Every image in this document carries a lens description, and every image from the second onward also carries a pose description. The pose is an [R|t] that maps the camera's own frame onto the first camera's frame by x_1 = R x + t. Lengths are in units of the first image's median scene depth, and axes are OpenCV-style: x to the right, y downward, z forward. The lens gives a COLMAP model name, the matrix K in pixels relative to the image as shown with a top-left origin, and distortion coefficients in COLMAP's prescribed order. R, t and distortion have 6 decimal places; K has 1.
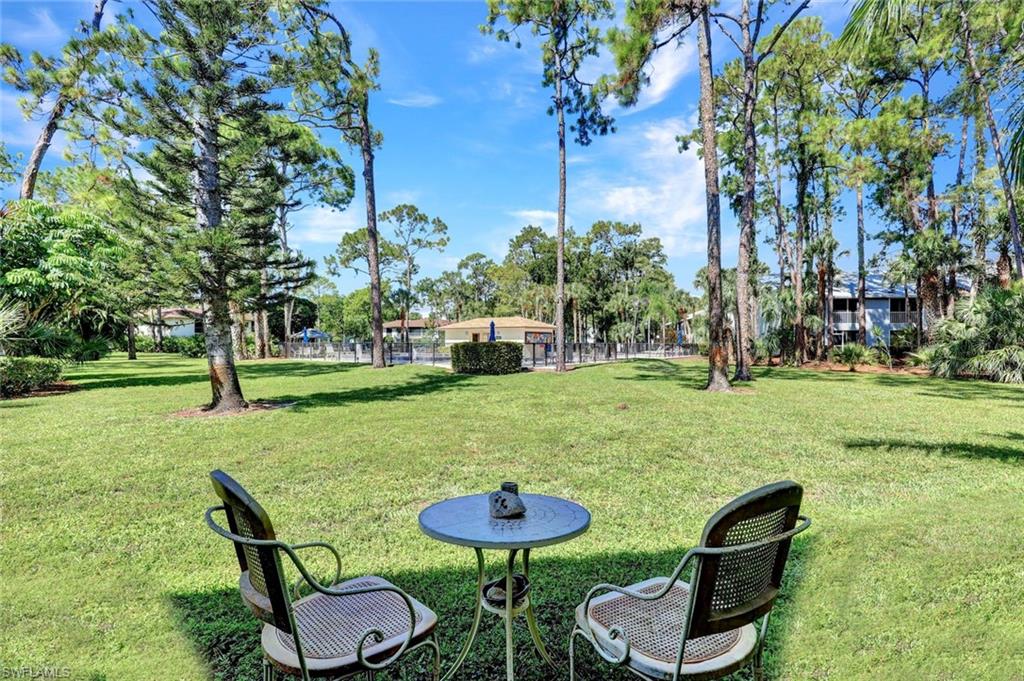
lens RADIAL K [[460.7, 0, 514.5], [0, 460.7, 331.6], [0, 0, 1]] dist [-0.004853, -0.000234]
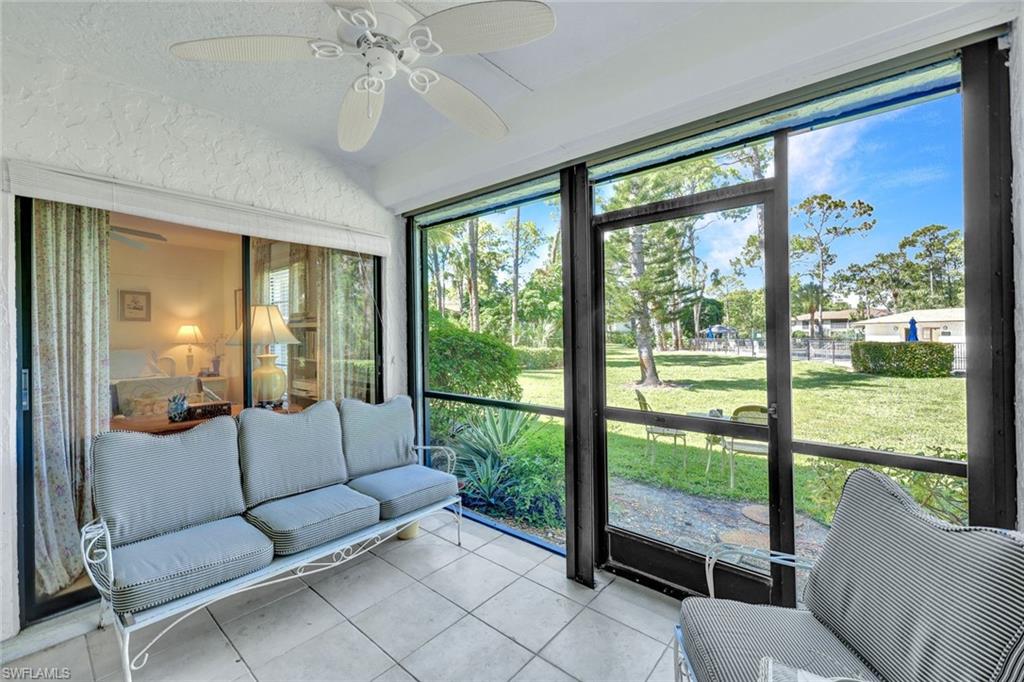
lens RADIAL K [[405.9, 0, 510.4], [0, 405.9, 334.6], [0, 0, 1]] dist [-0.000176, 0.000185]
pose [[0.623939, -0.000902, -0.781473, 0.056959], [0.018361, 0.999740, 0.013506, -0.010684], [0.781257, -0.022775, 0.623793, -0.082047]]
